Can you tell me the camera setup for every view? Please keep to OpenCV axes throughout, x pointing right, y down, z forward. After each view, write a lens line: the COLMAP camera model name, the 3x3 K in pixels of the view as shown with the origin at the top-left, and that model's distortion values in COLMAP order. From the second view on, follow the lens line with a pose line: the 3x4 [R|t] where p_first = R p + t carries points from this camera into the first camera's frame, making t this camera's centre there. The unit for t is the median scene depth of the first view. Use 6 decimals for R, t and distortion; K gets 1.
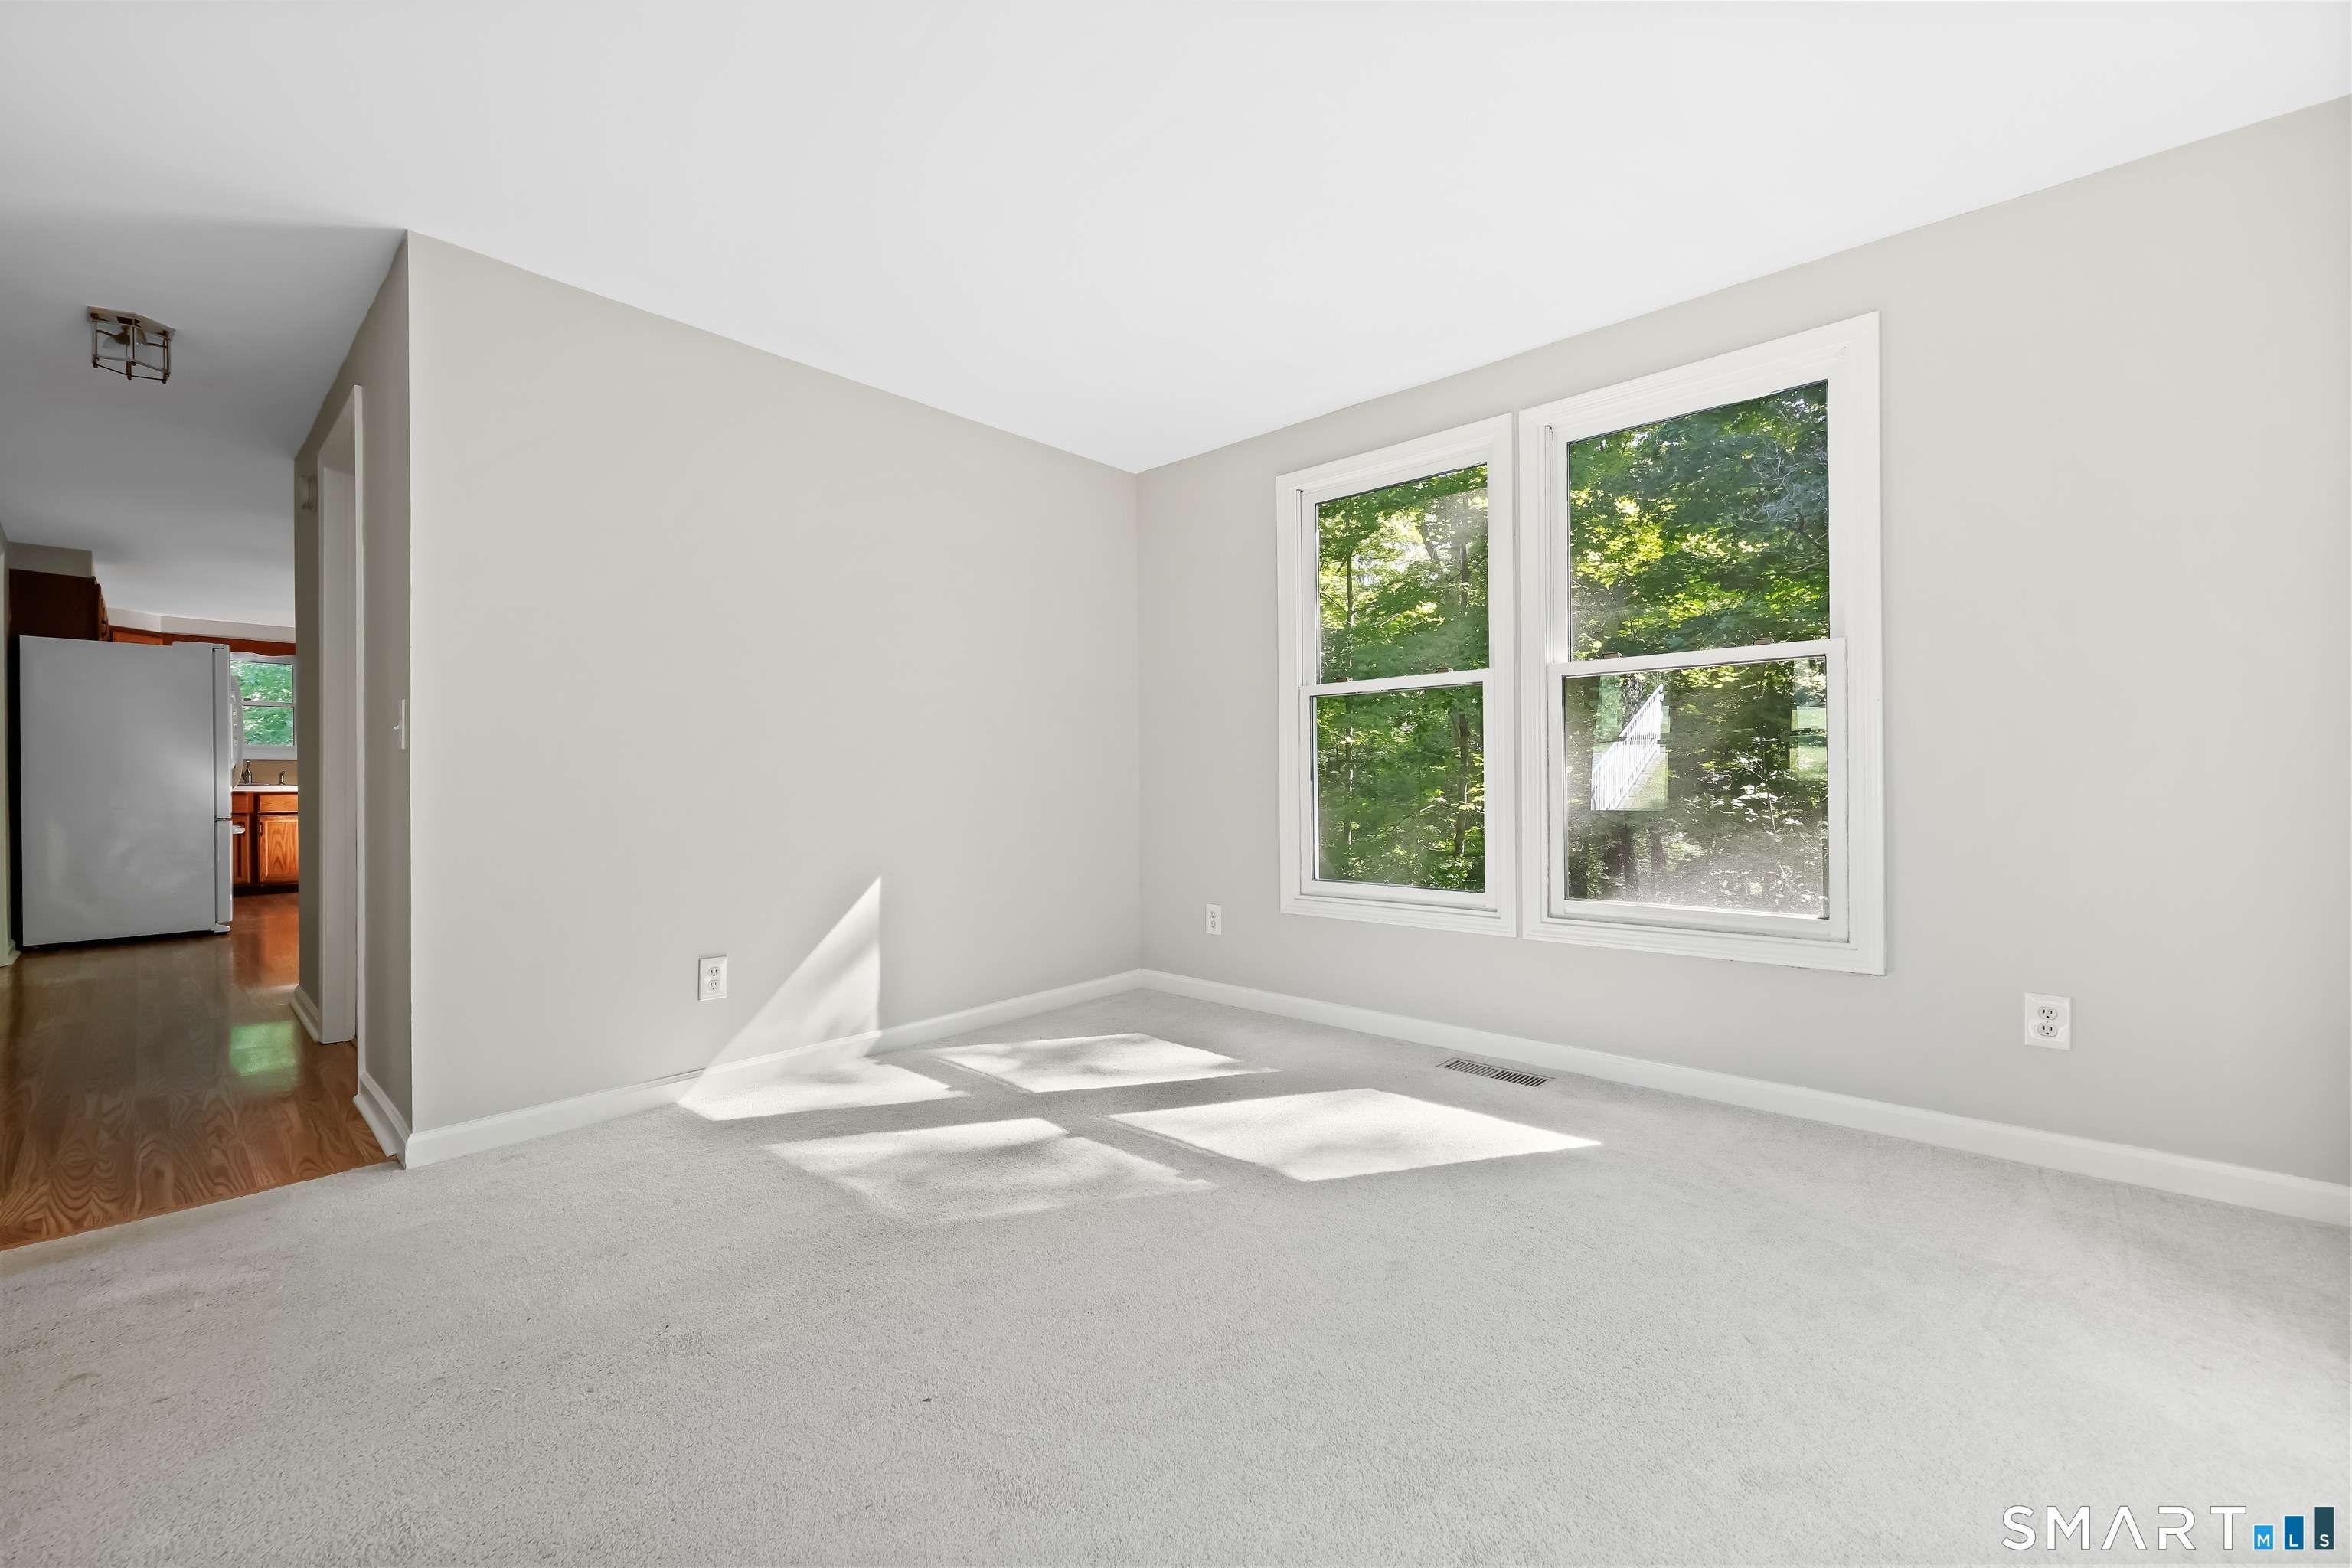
lens RADIAL K [[931.4, 0, 1179.1], [0, 931.4, 778.3], [0, 0, 1]] dist [-0.002569, 0.000176]
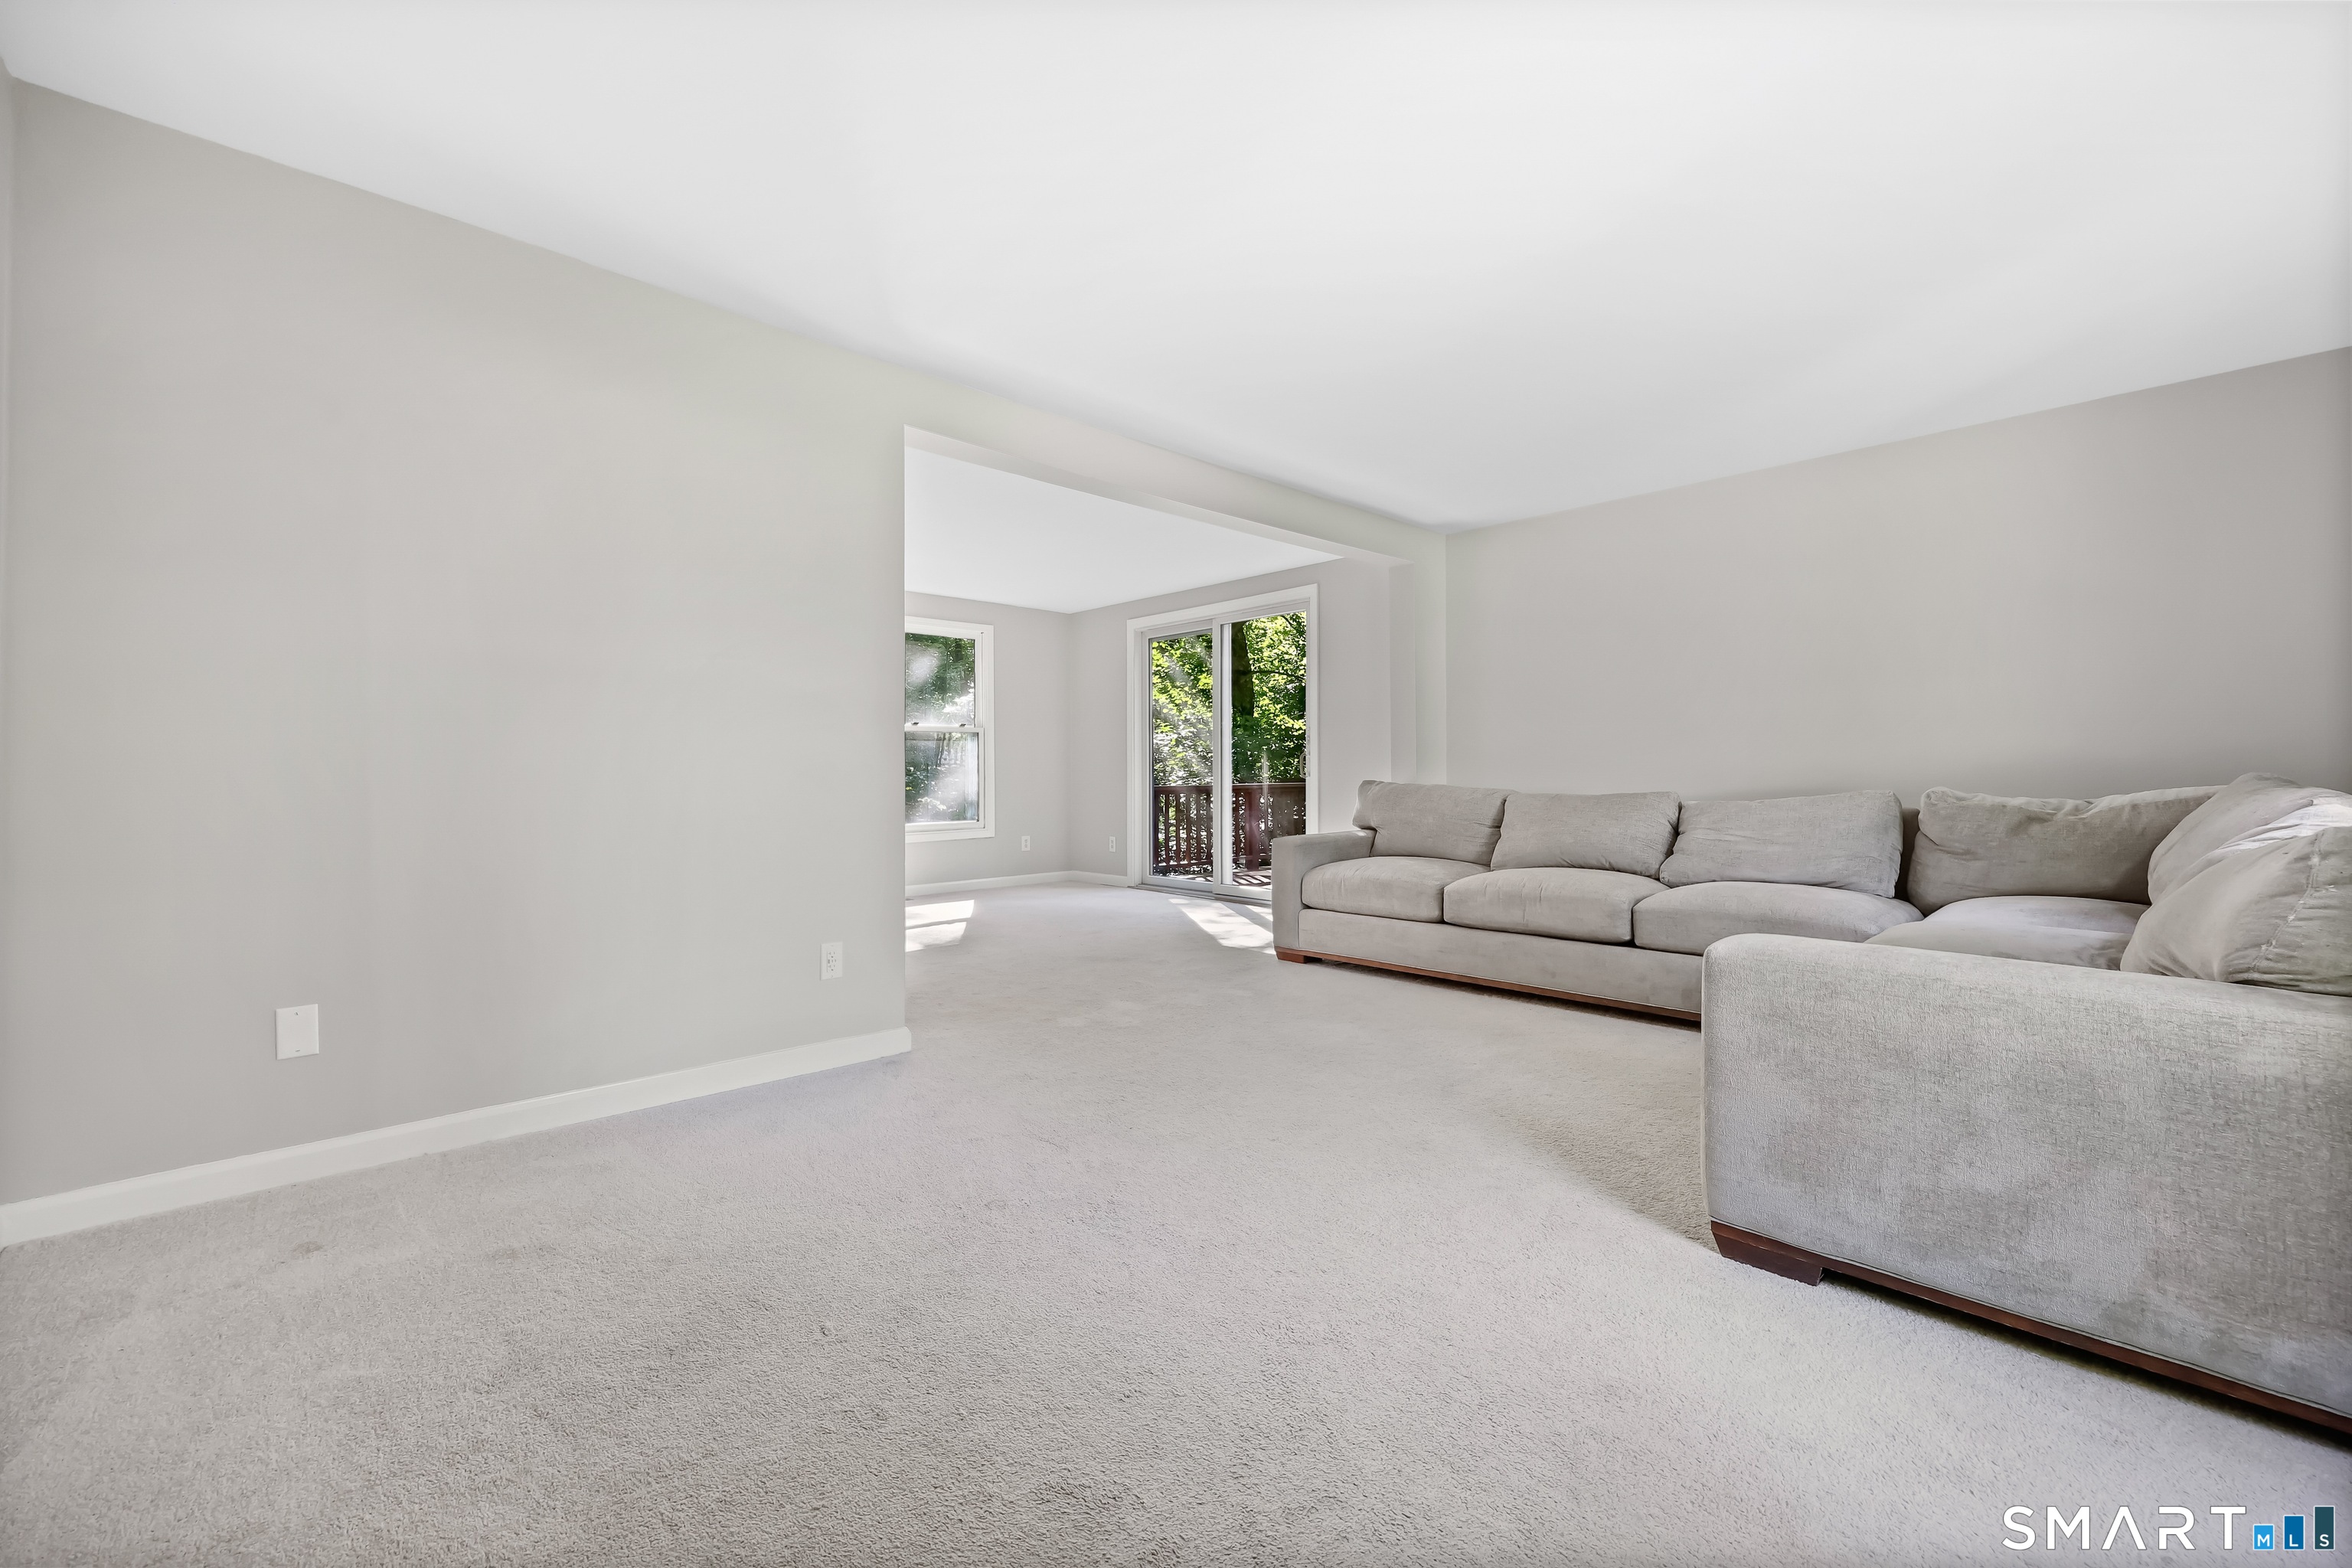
lens RADIAL K [[951.8, 0, 1190.6], [0, 951.8, 776.0], [0, 0, 1]] dist [0.000519, 0.000024]
pose [[0.084253, 0.007438, 0.996417, -2.013591], [-0.000907, 0.999972, -0.007388, 0.028094], [-0.996444, -0.000281, 0.084257, 0.071403]]
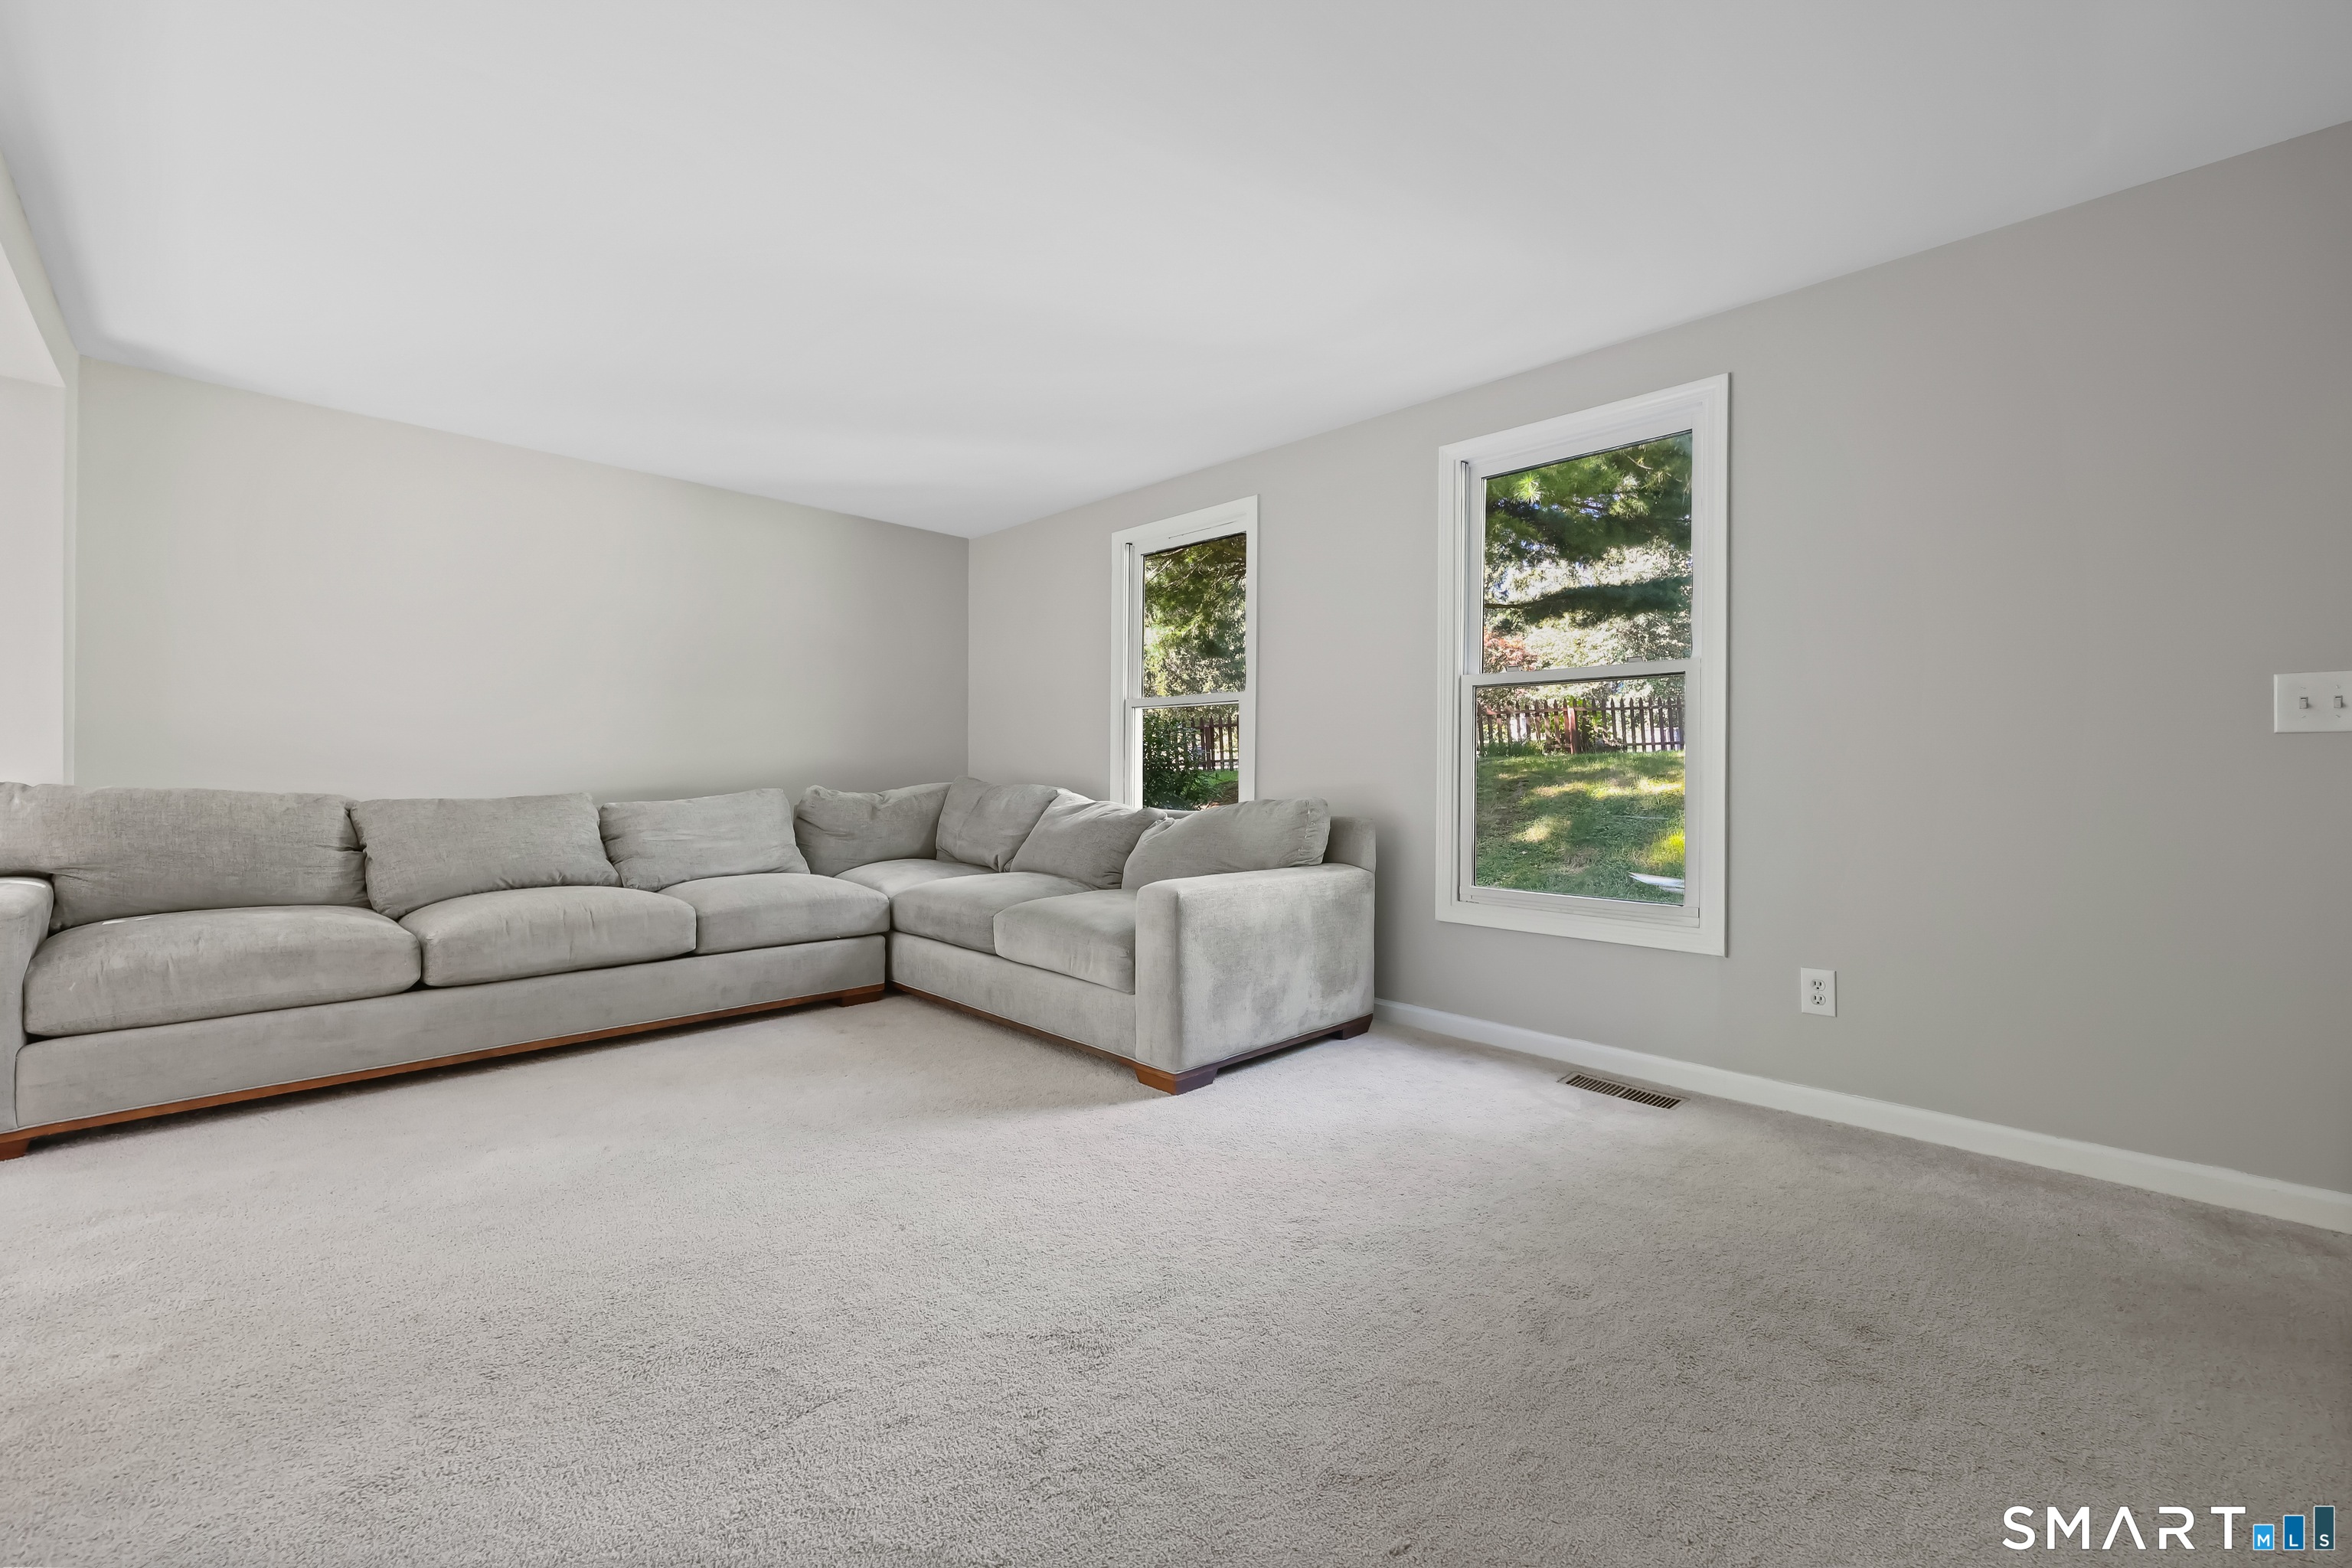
lens RADIAL K [[951.8, 0, 1190.6], [0, 951.8, 776.0], [0, 0, 1]] dist [0.000519, 0.000024]
pose [[-0.998419, 0.003392, 0.056110, -1.379582], [0.003219, 0.999990, -0.003163, 0.024155], [-0.056120, -0.002977, -0.998420, 0.771318]]
